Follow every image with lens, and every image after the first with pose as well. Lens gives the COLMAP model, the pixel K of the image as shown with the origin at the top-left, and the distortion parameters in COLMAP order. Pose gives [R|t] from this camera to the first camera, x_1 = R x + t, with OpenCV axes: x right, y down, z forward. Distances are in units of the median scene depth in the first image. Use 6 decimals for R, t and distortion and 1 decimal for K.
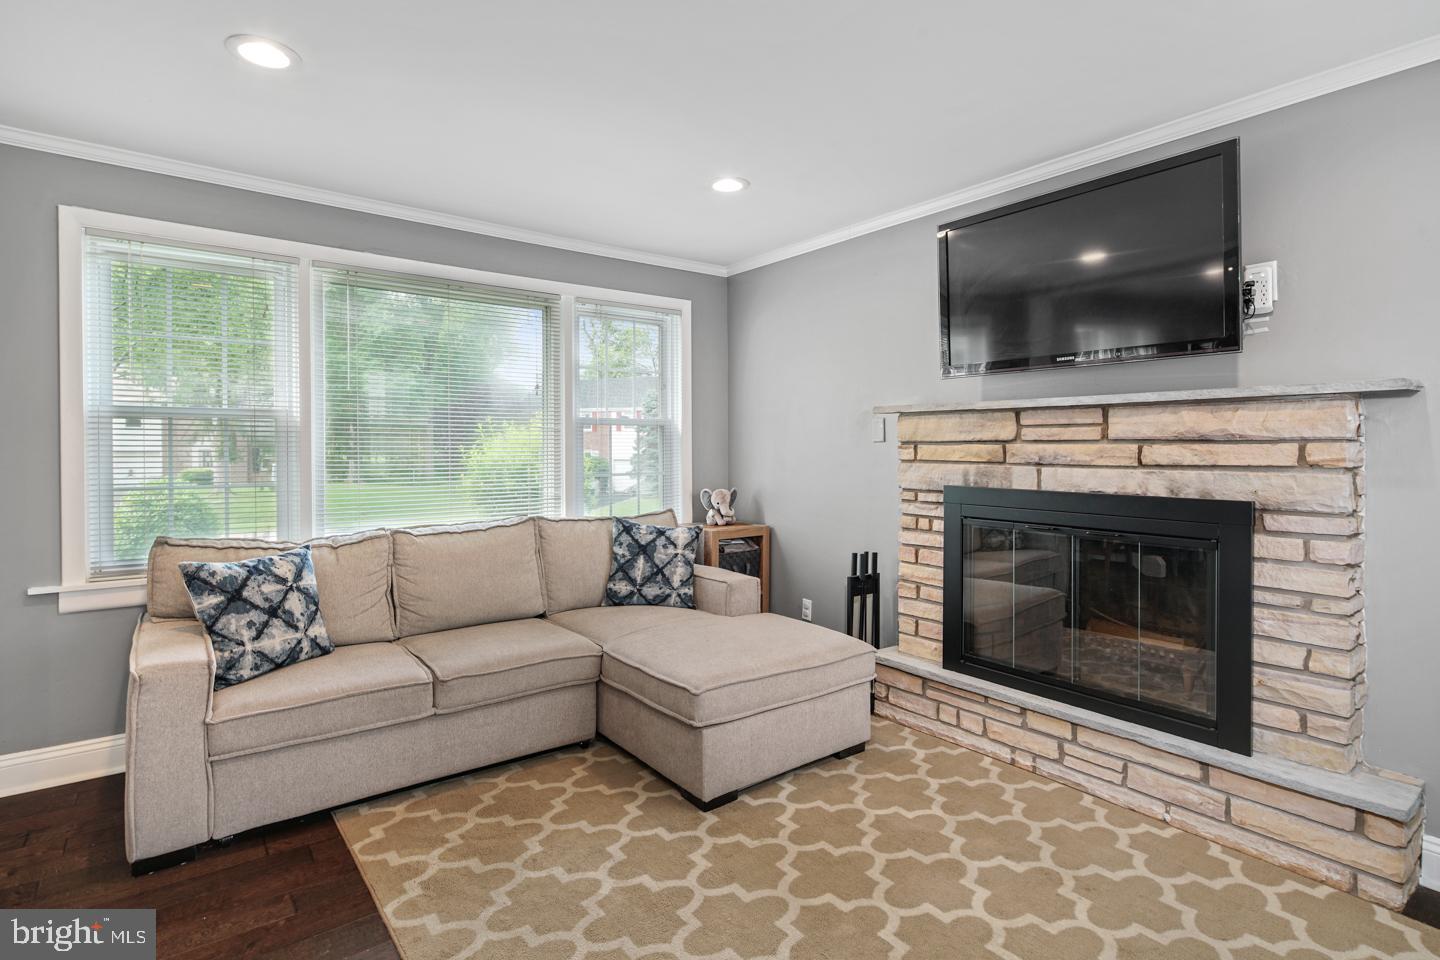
lens RADIAL K [[706.6, 0, 714.3], [0, 706.6, 455.6], [0, 0, 1]] dist [0.005527, -0.006090]
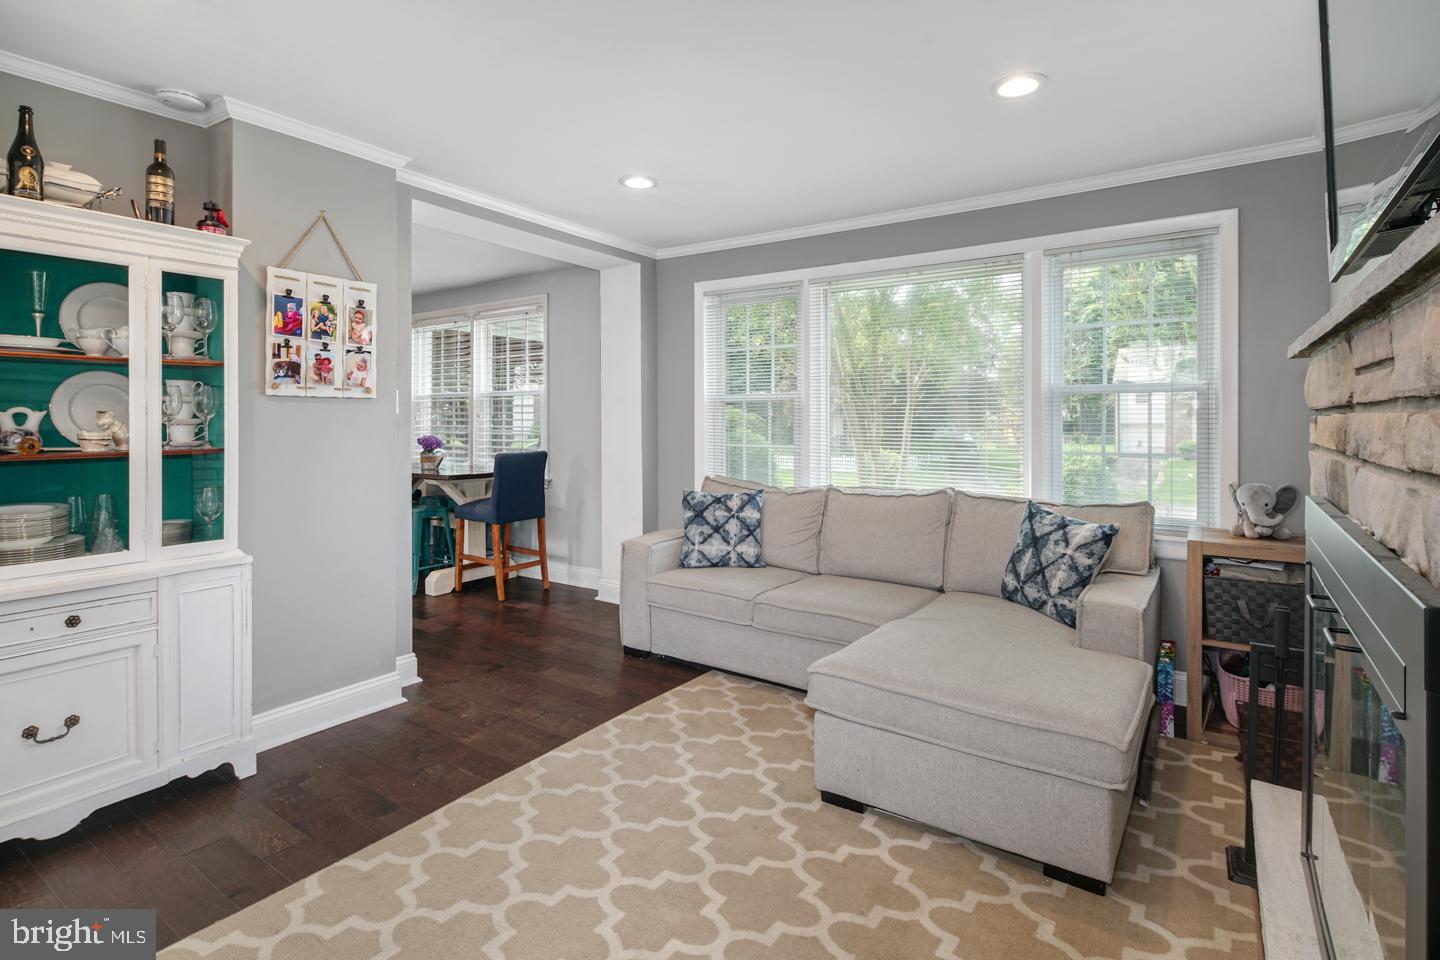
lens RADIAL K [[706.6, 0, 731.9], [0, 706.6, 424.7], [0, 0, 1]] dist [0.005527, -0.006090]
pose [[0.318187, 0.008621, -0.947989, 0.807189], [-0.009986, 0.999934, 0.005742, -0.010798], [0.947975, 0.007639, 0.318252, 0.541375]]
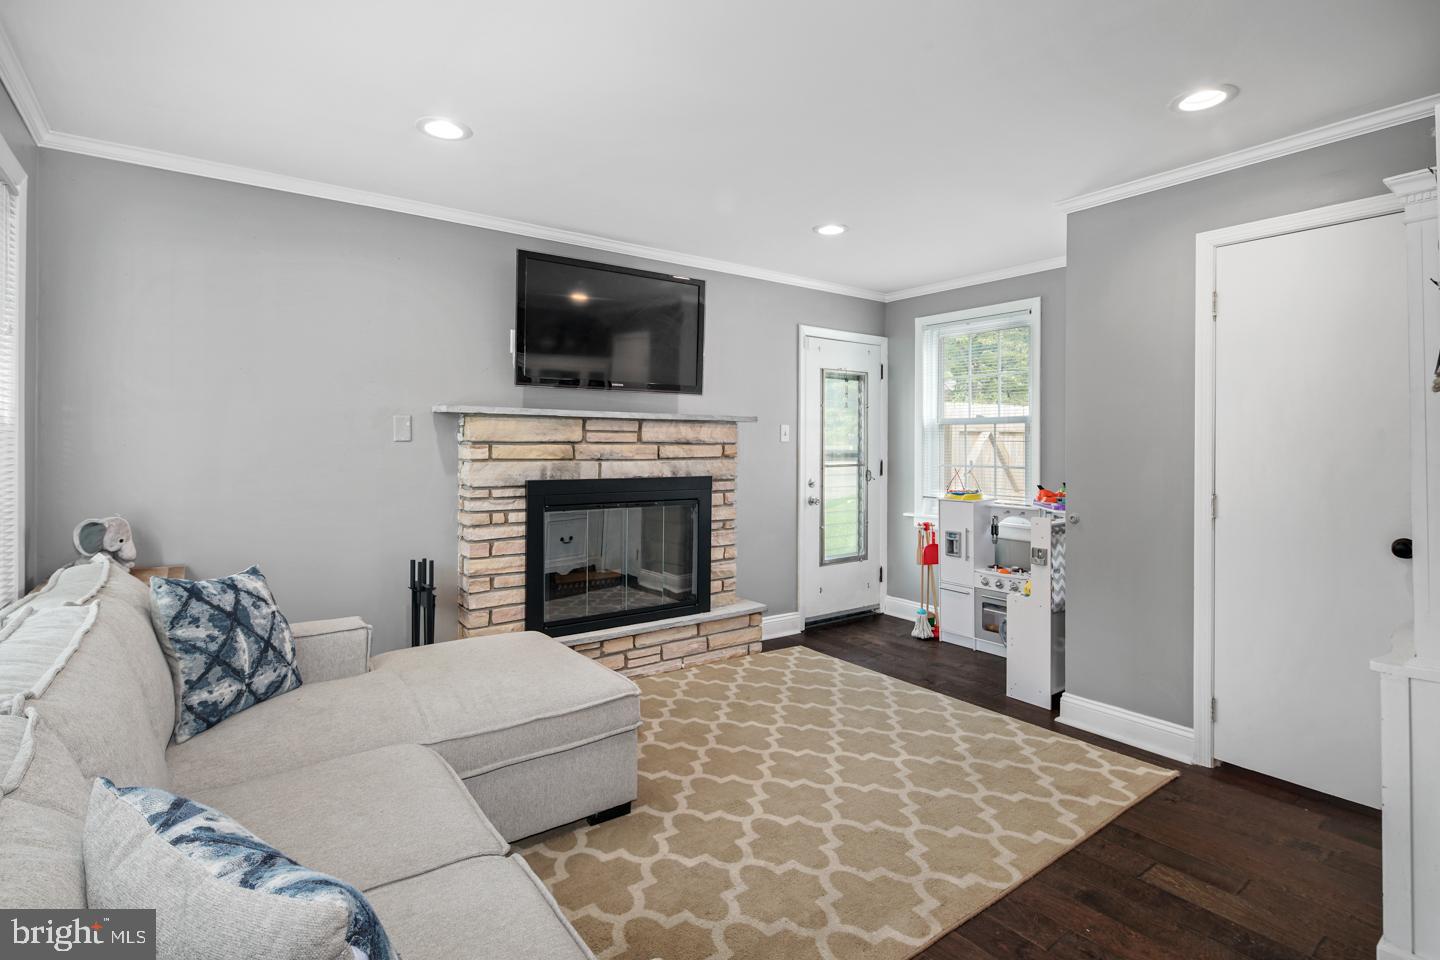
lens RADIAL K [[706.6, 0, 720.7], [0, 706.6, 436.2], [0, 0, 1]] dist [0.005527, -0.006090]
pose [[0.016461, 0.010691, 0.999807, -0.964262], [0.005673, 0.999926, -0.010786, -0.017750], [-0.999848, 0.005849, 0.016399, 0.804027]]
